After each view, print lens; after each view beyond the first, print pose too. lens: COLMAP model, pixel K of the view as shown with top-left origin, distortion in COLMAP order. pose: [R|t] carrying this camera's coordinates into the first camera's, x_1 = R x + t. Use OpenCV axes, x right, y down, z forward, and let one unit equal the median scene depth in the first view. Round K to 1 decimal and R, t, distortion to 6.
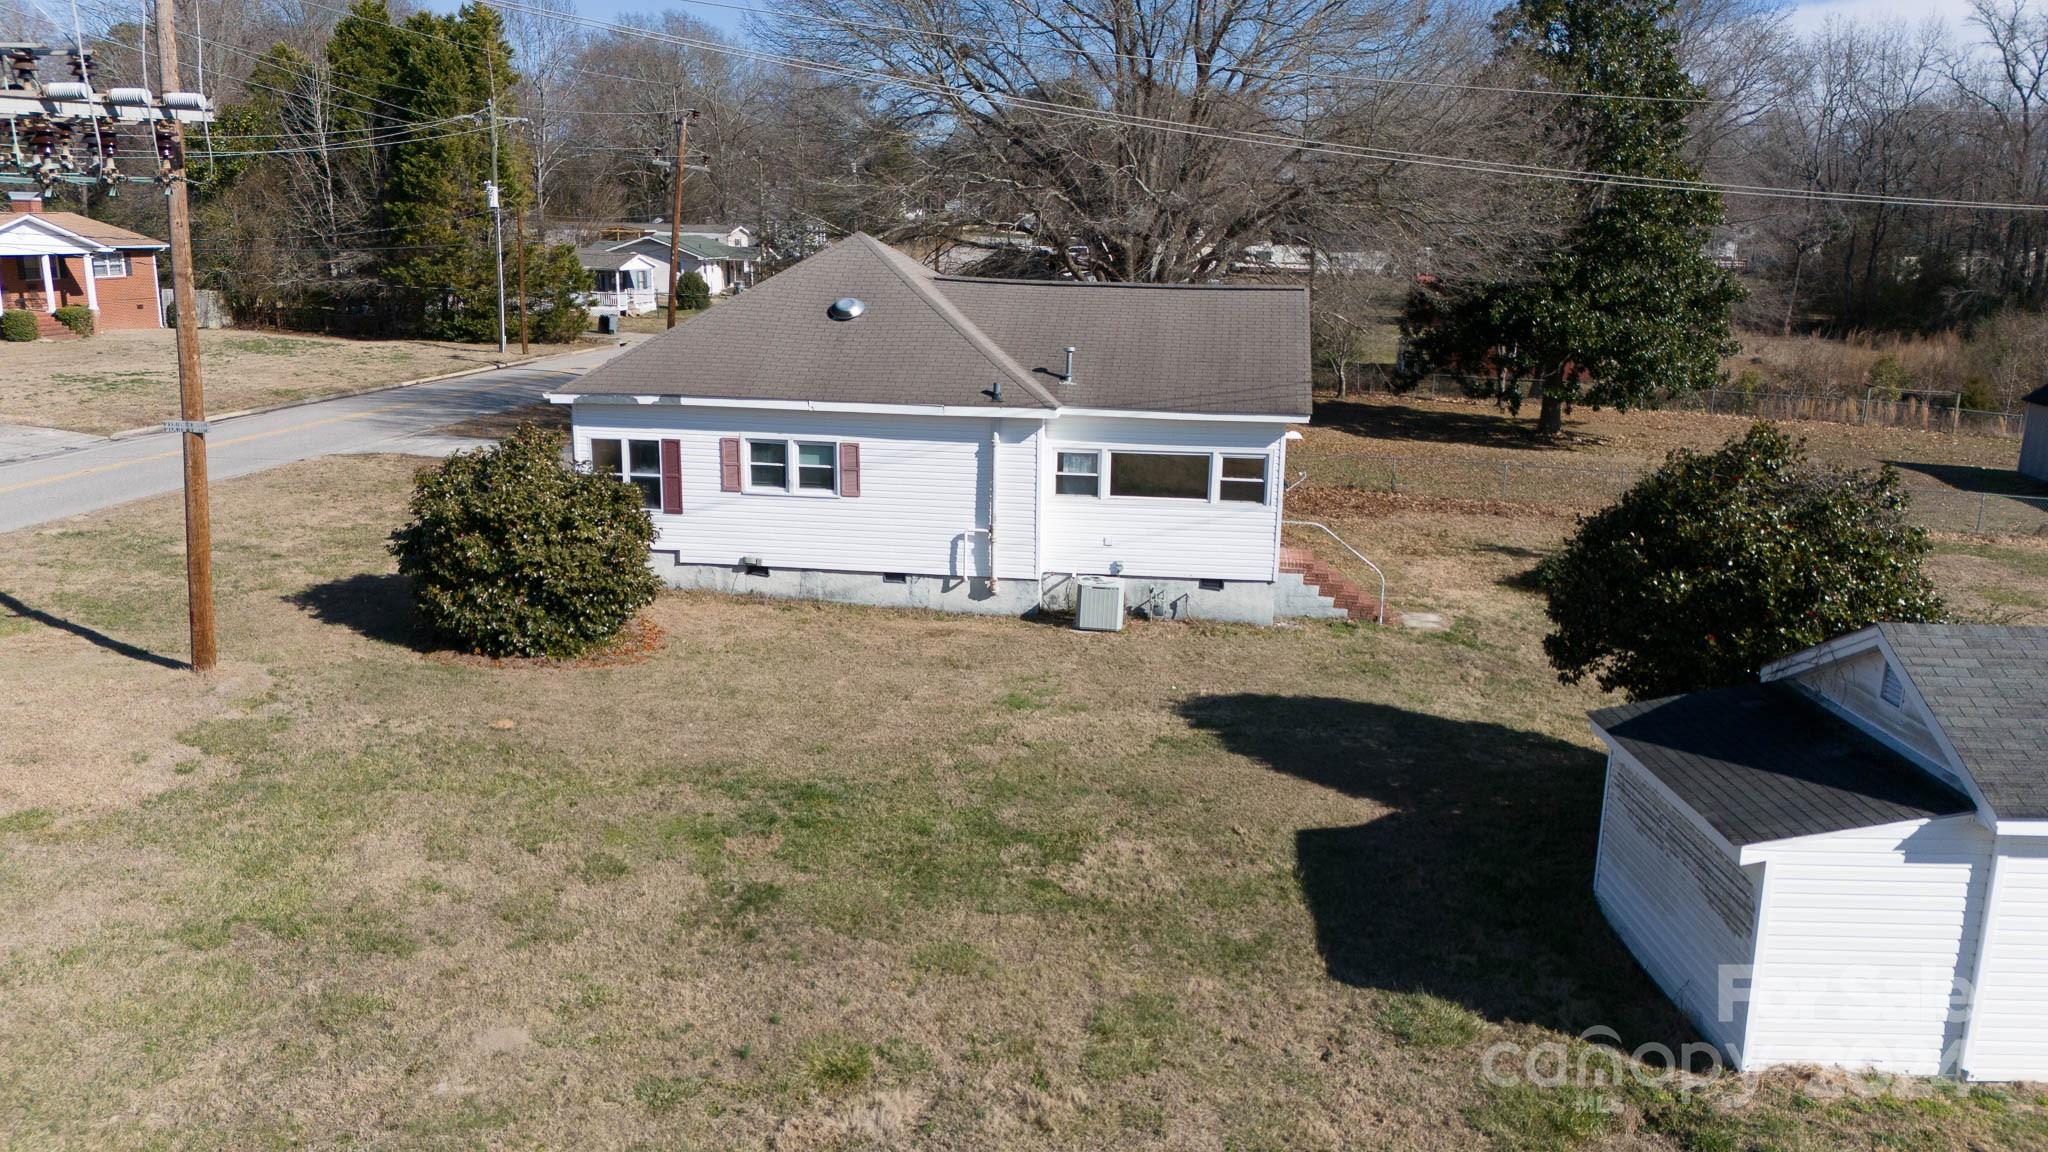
lens RADIAL K [[1498.1, 0, 1029.7], [0, 1498.1, 565.1], [0, 0, 1]] dist [0.076688, -0.081819]
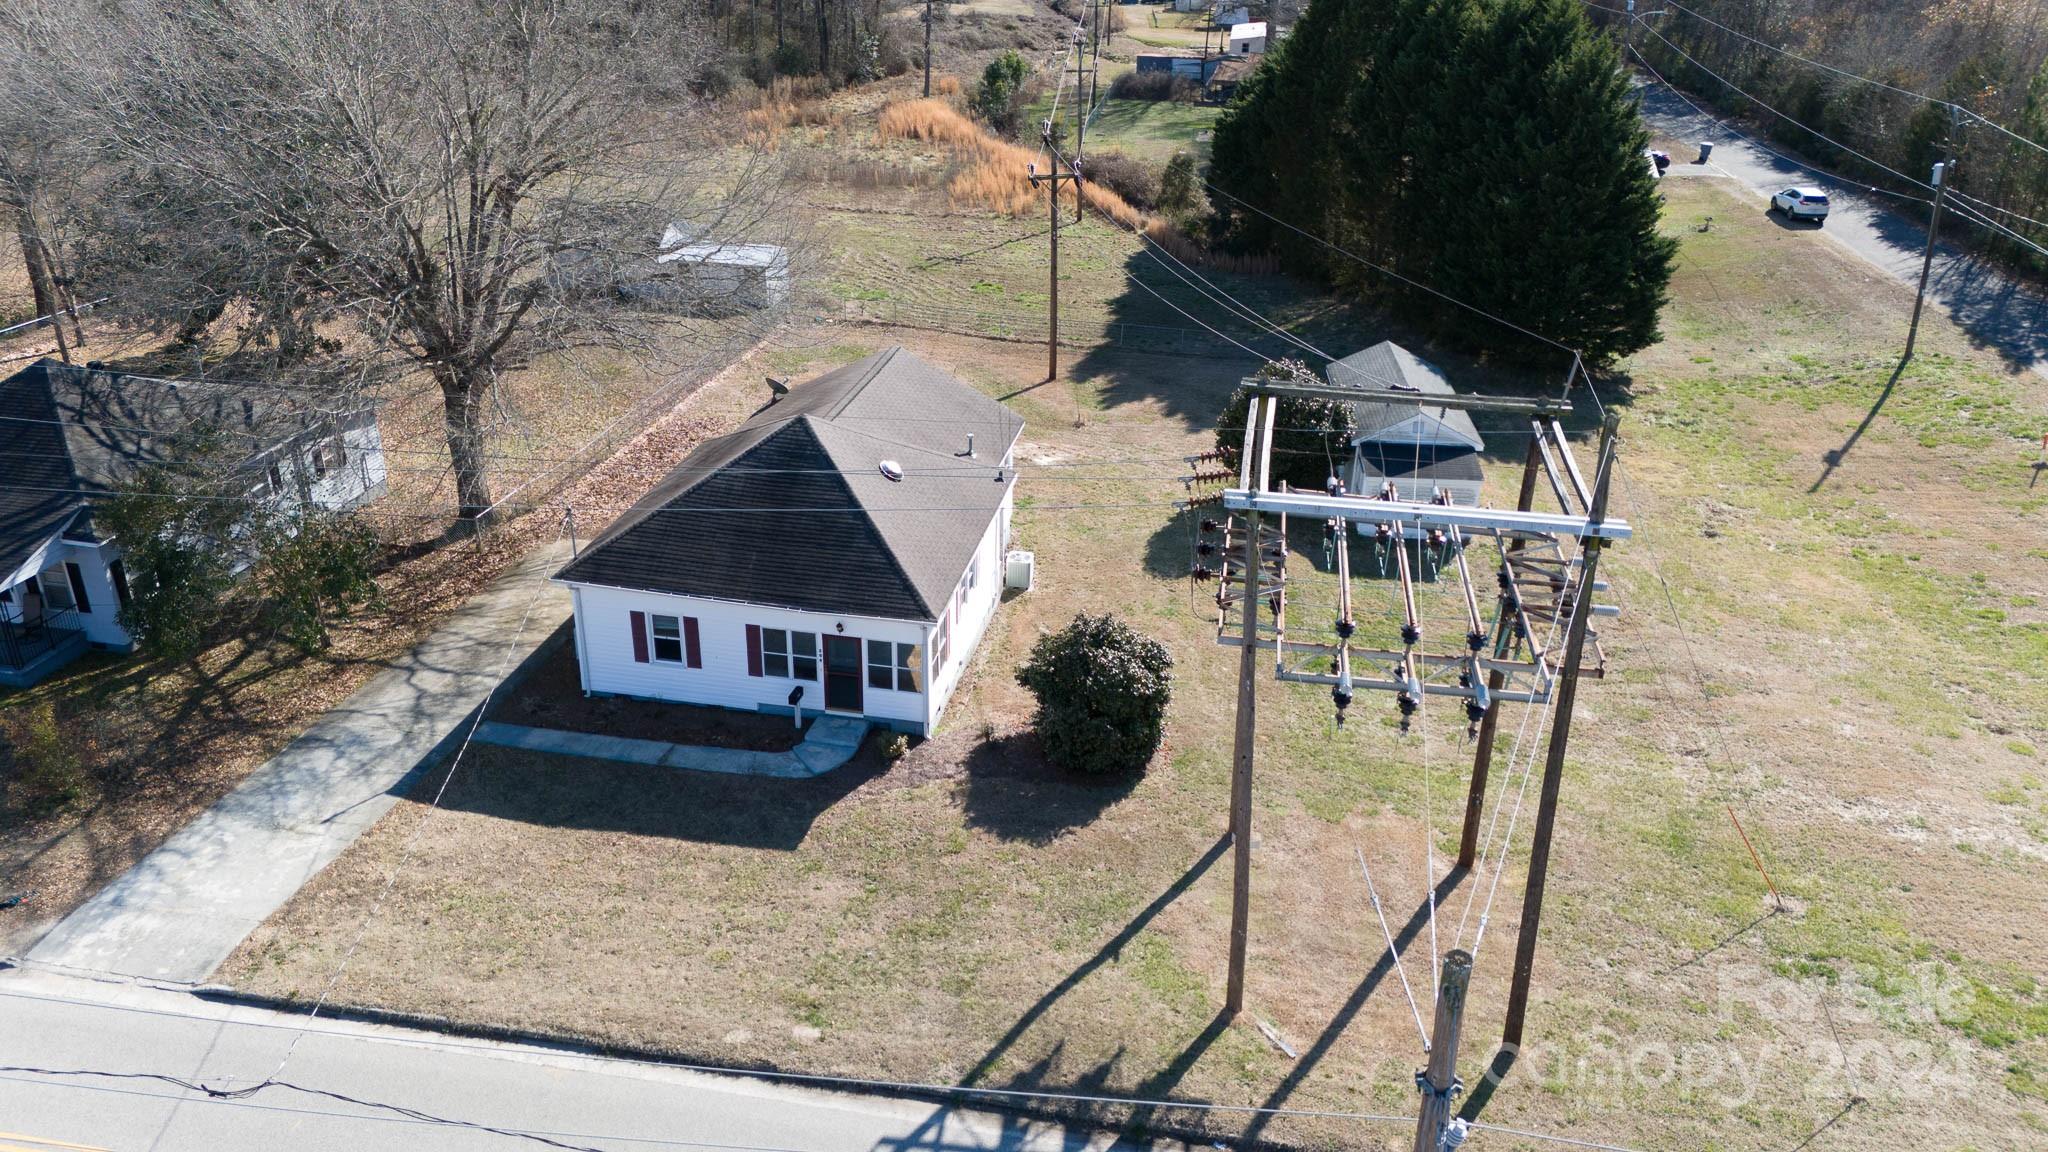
lens RADIAL K [[1498.1, 0, 1029.1], [0, 1498.1, 572.7], [0, 0, 1]] dist [0.076688, -0.081819]
pose [[0.057617, -0.448295, 0.892027, -1.420861], [0.200146, 0.880558, 0.429604, -0.676393], [-0.978071, 0.153782, 0.140460, 0.758989]]
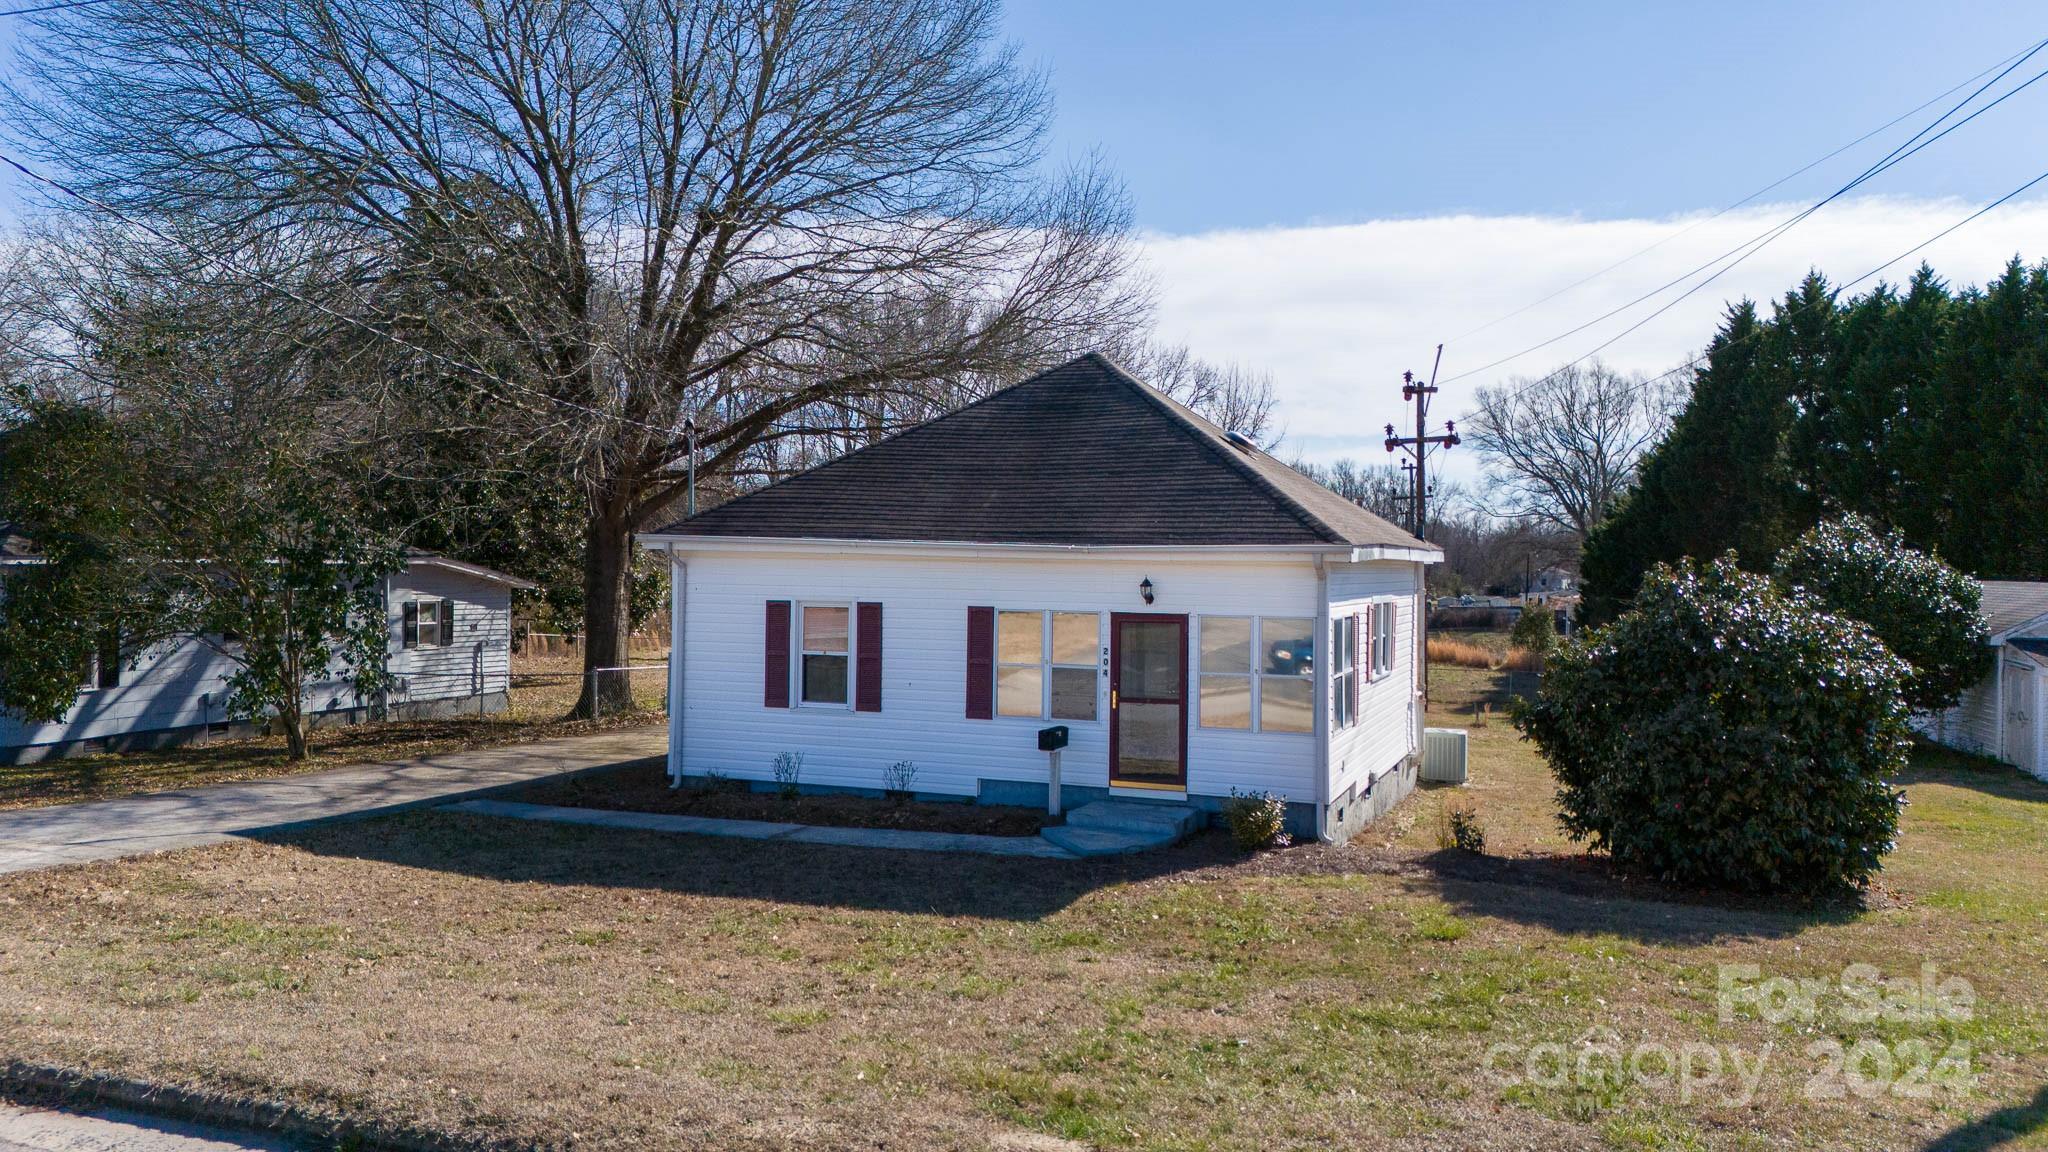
lens RADIAL K [[1498.1, 0, 1029.5], [0, 1498.1, 571.2], [0, 0, 1]] dist [0.076688, -0.081819]
pose [[0.234369, -0.018531, 0.971971, -0.945934], [0.205191, 0.978236, -0.030827, -0.113542], [-0.950246, 0.206665, 0.233071, 1.002156]]
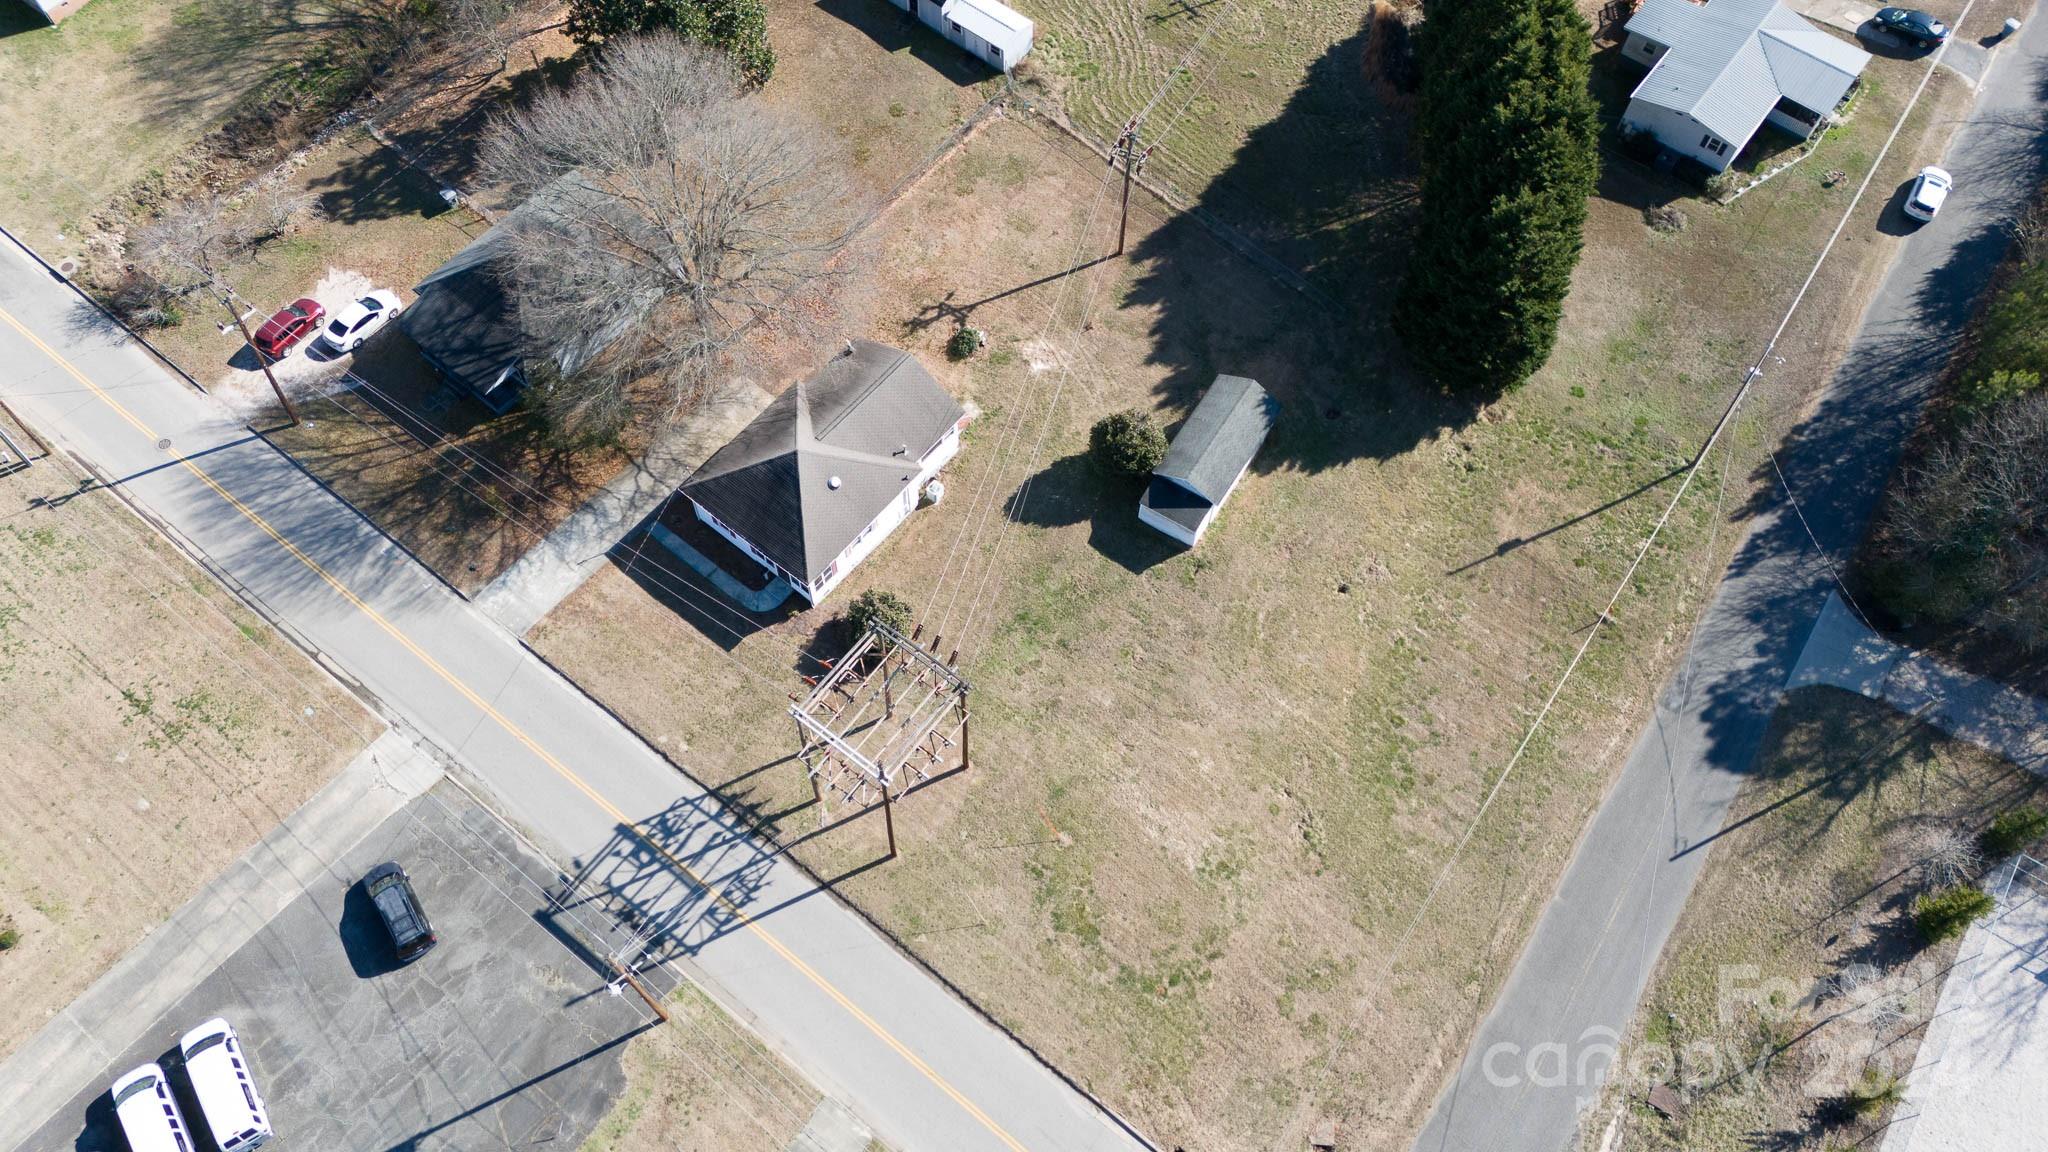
lens RADIAL K [[1498.1, 0, 1028.5], [0, 1498.1, 574.4], [0, 0, 1]] dist [0.076688, -0.081819]
pose [[0.513177, -0.758256, 0.402115, -1.257492], [0.168731, 0.548497, 0.818951, -2.437234], [-0.841534, -0.352418, 0.409417, -0.526985]]
